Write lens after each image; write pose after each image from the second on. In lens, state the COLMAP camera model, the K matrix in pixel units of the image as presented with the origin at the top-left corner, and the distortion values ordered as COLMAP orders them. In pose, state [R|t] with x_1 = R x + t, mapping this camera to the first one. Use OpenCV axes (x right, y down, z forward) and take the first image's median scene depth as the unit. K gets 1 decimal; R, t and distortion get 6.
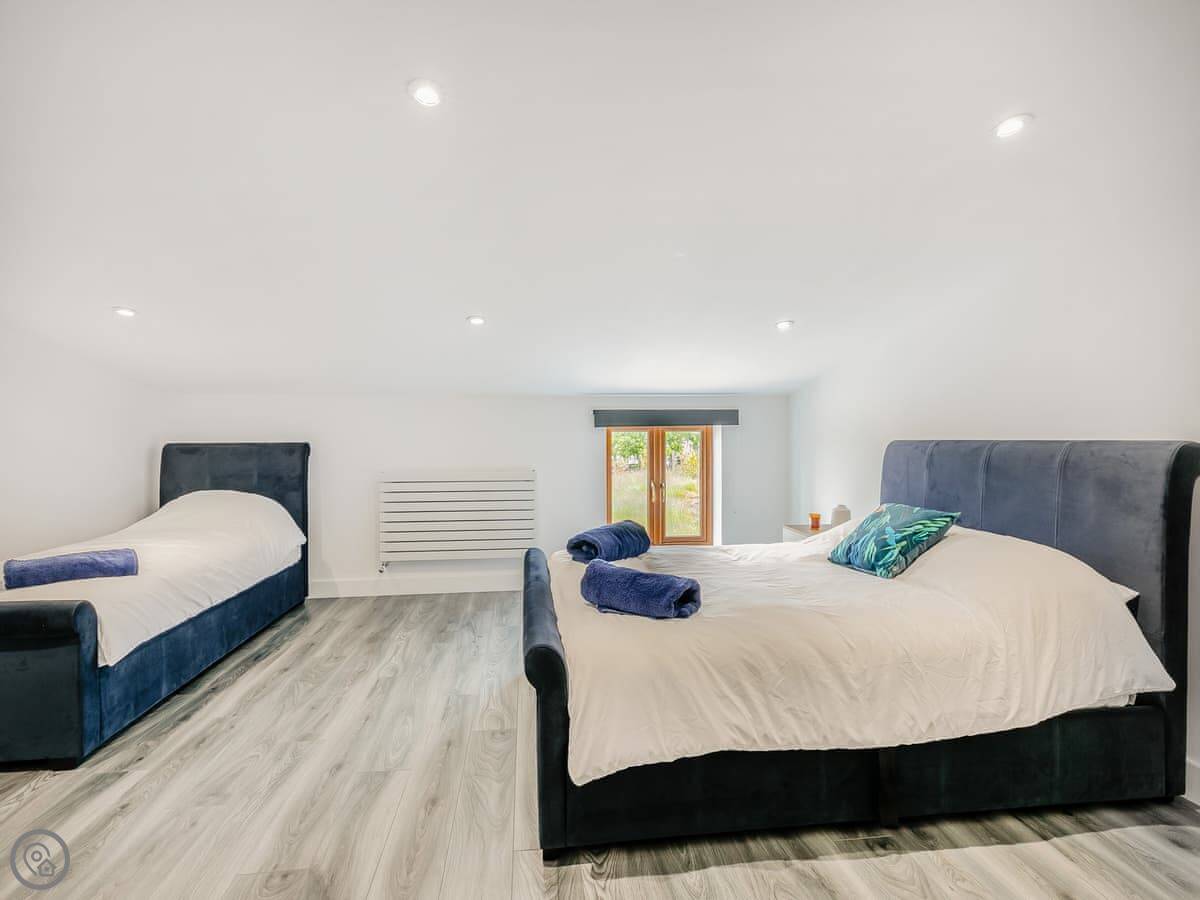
lens RADIAL K [[573.2, 0, 599.4], [0, 573.2, 441.8], [0, 0, 1]] dist [-0.023428, -0.000250]
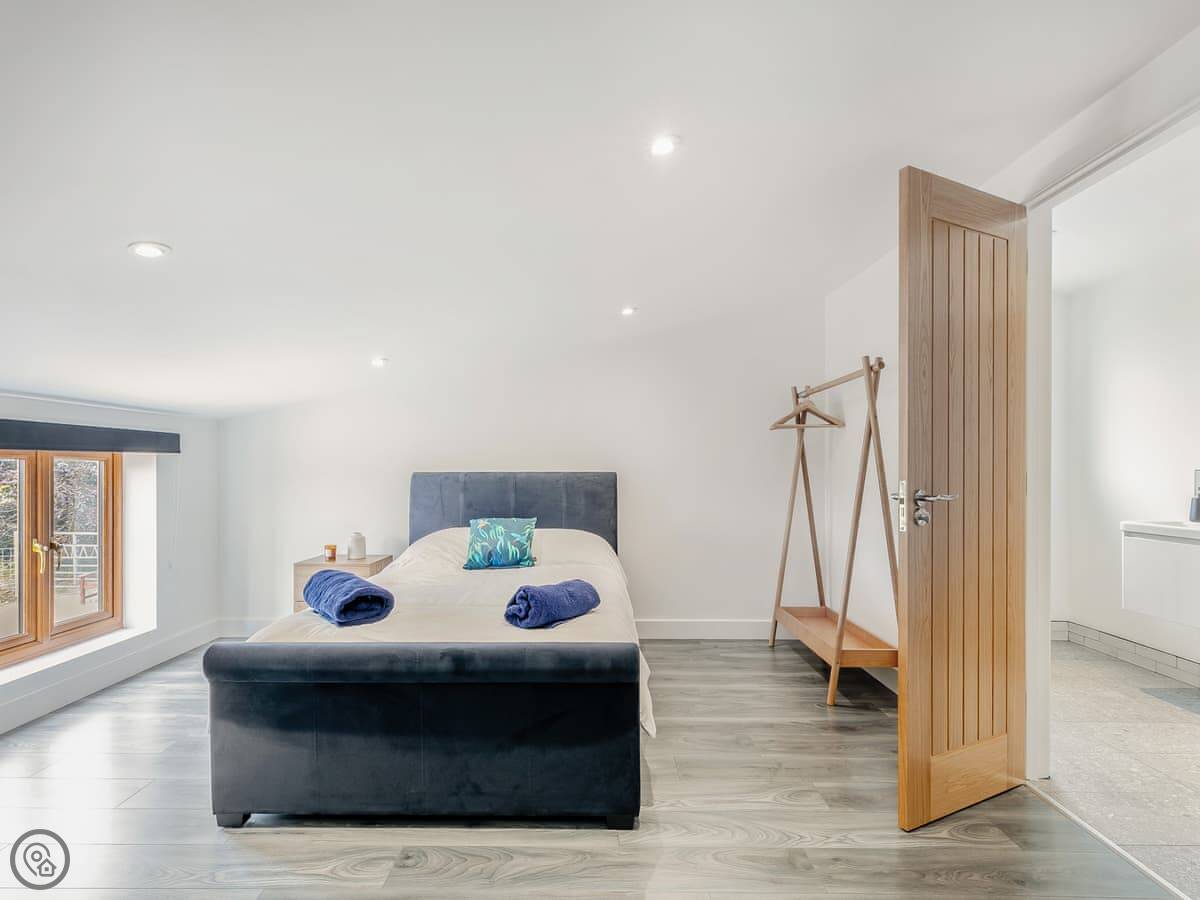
lens RADIAL K [[573.5, 0, 600.0], [0, 573.5, 471.9], [0, 0, 1]] dist [0.000192, -0.000052]
pose [[0.094991, -0.000827, 0.995478, -0.744206], [0.007151, 0.999974, 0.000148, 0.000314], [-0.995452, 0.007105, 0.094994, 0.549555]]
